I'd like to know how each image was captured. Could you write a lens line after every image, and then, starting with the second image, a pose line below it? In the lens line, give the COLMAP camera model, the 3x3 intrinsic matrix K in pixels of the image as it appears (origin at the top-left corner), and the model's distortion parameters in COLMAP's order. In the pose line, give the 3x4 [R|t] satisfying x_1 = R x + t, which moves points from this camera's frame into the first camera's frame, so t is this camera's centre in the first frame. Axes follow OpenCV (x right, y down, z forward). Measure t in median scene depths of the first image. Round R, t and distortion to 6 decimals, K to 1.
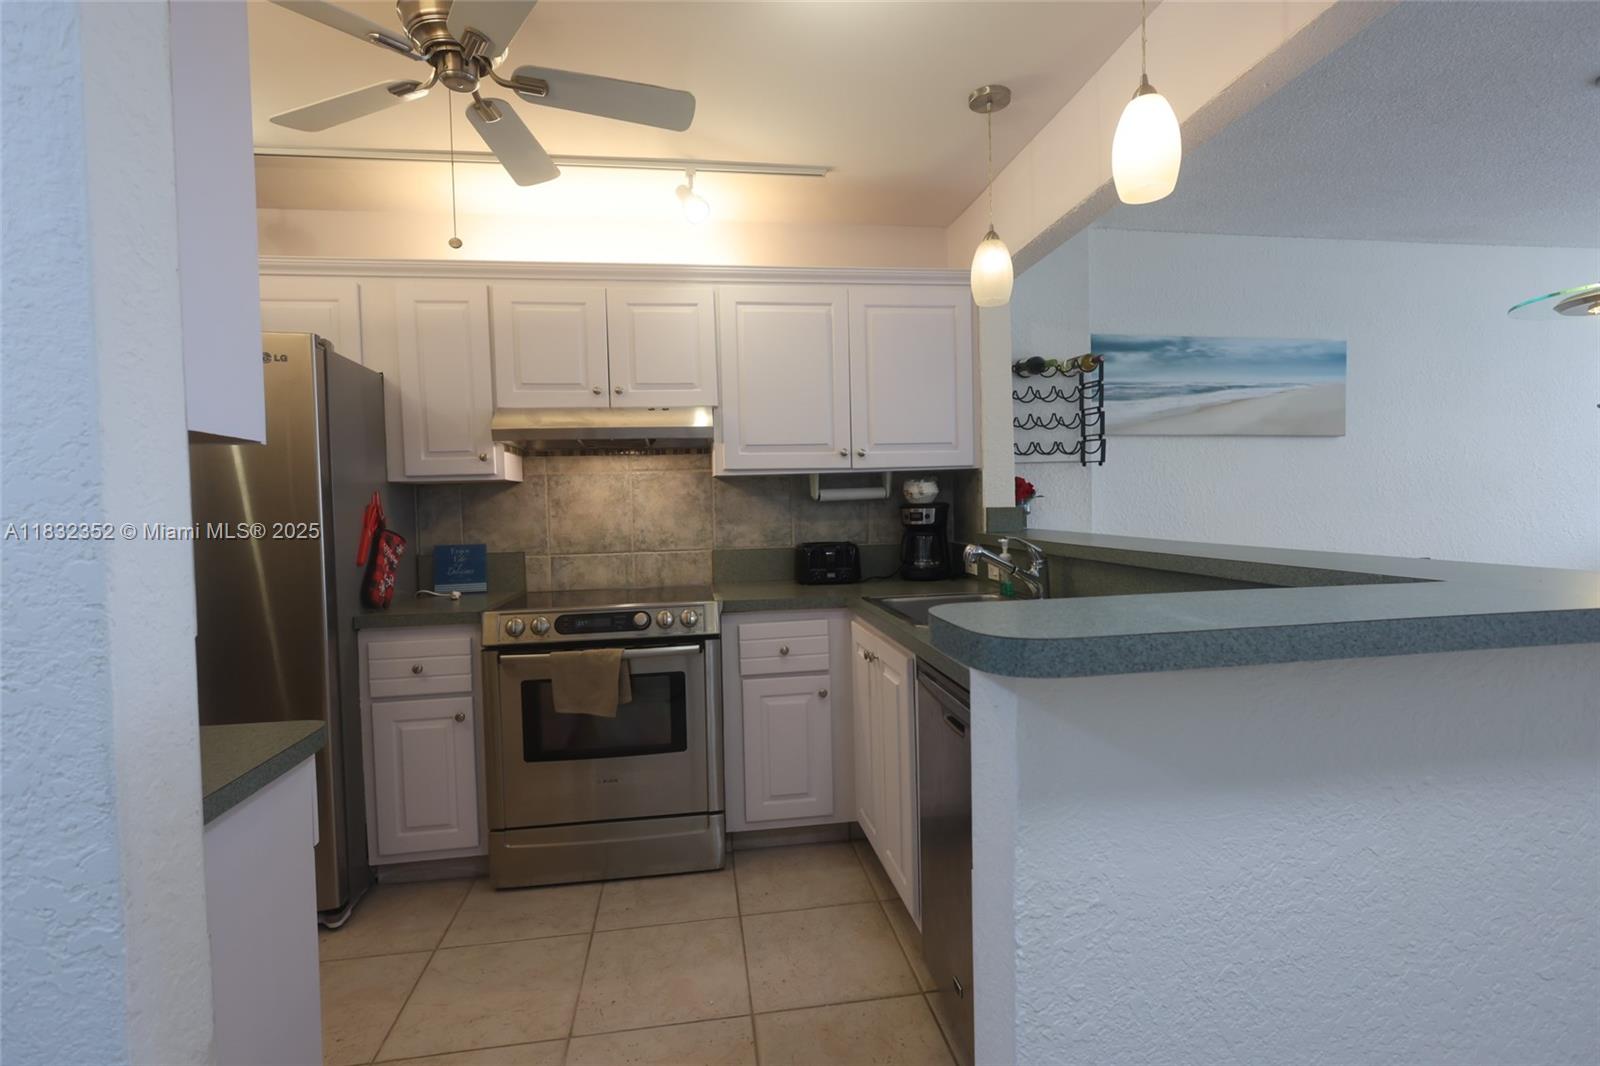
lens RADIAL K [[733.3, 0, 796.6], [0, 733.3, 525.0], [0, 0, 1]] dist [-0.000860, 0.000674]
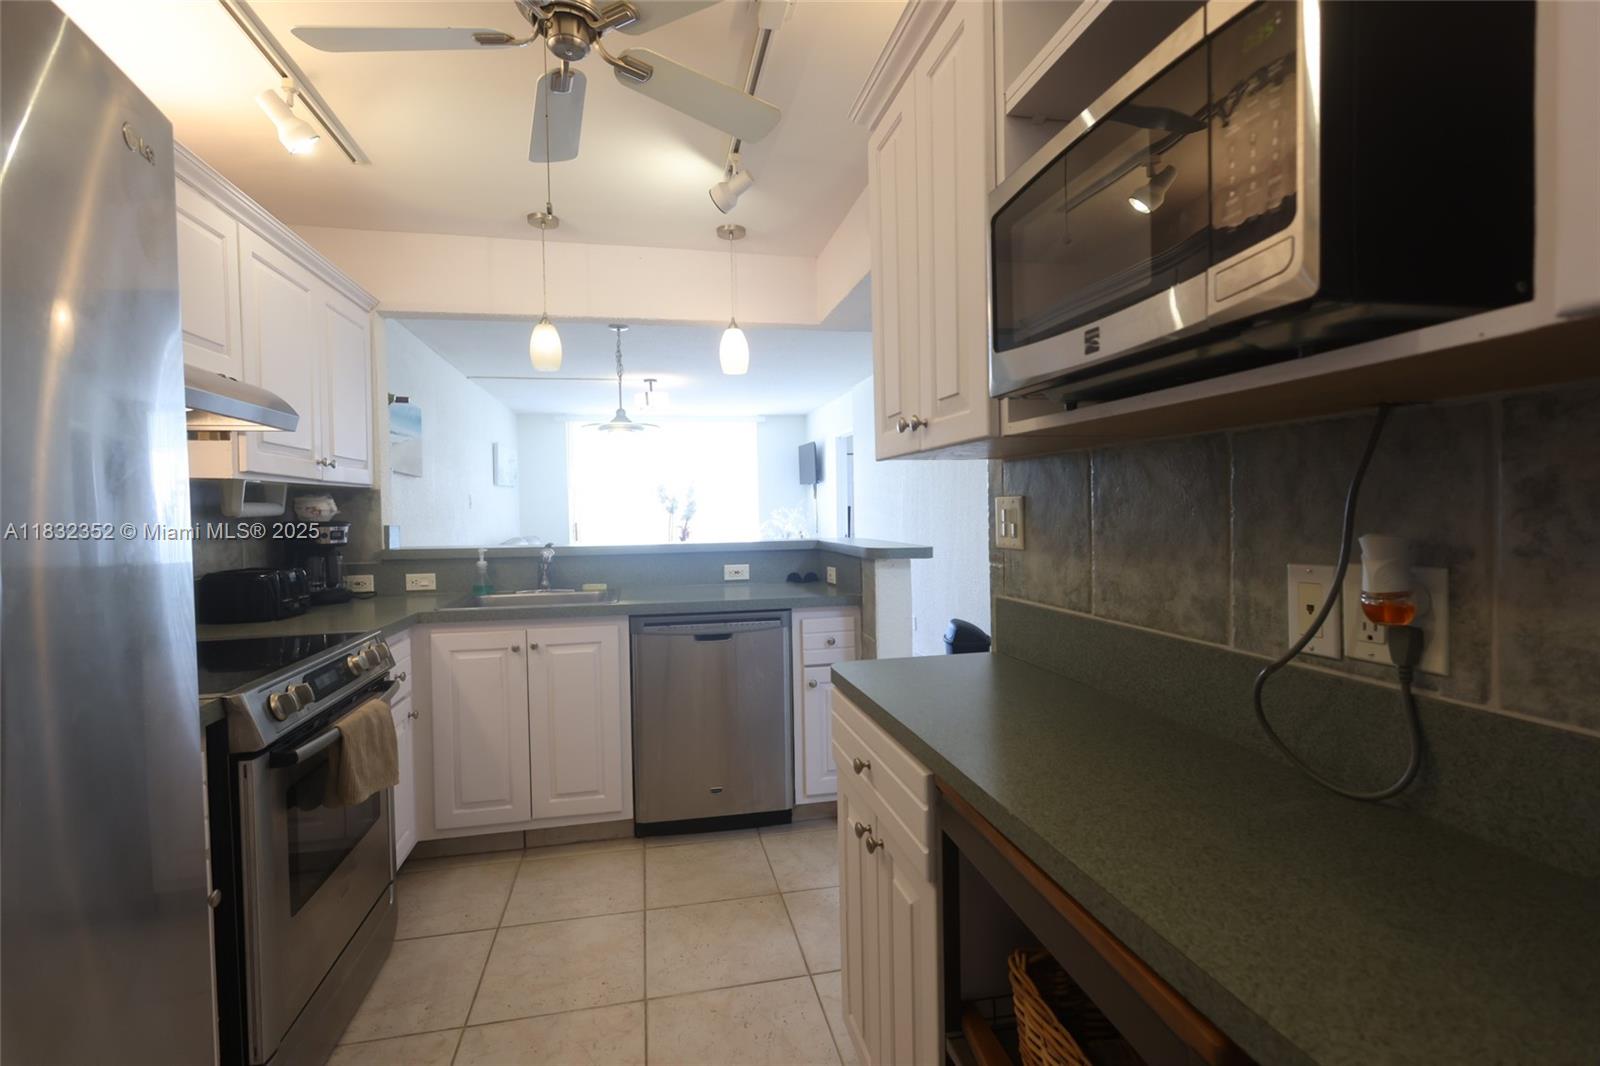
lens RADIAL K [[733.3, 0, 796.1], [0, 733.3, 529.2], [0, 0, 1]] dist [-0.000860, 0.000674]
pose [[-0.054664, -0.001257, 0.998504, -0.815538], [0.046720, 0.998901, 0.003815, 0.004963], [-0.997411, 0.046859, -0.054545, 0.466324]]
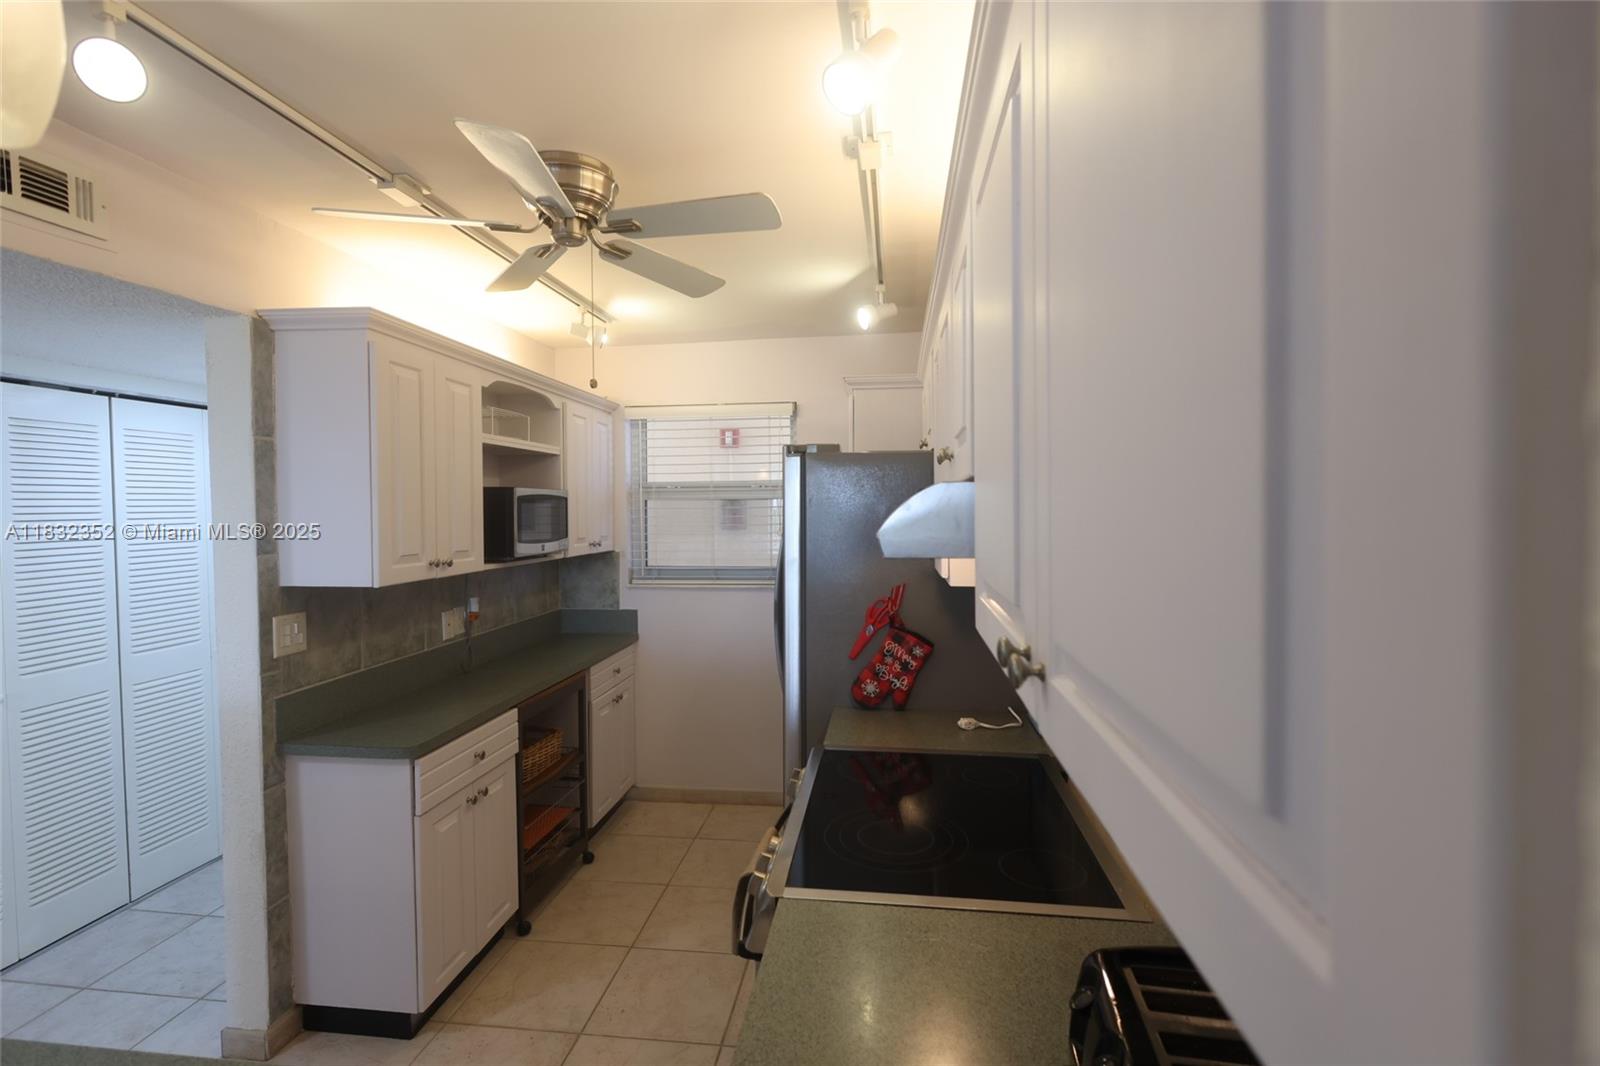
lens RADIAL K [[733.3, 0, 799.1], [0, 733.3, 523.4], [0, 0, 1]] dist [-0.000860, 0.000674]
pose [[-0.273942, 0.050553, -0.960417, 0.299058], [-0.010209, 0.998408, 0.055464, -0.147210], [0.961692, 0.024999, -0.272990, 0.957895]]
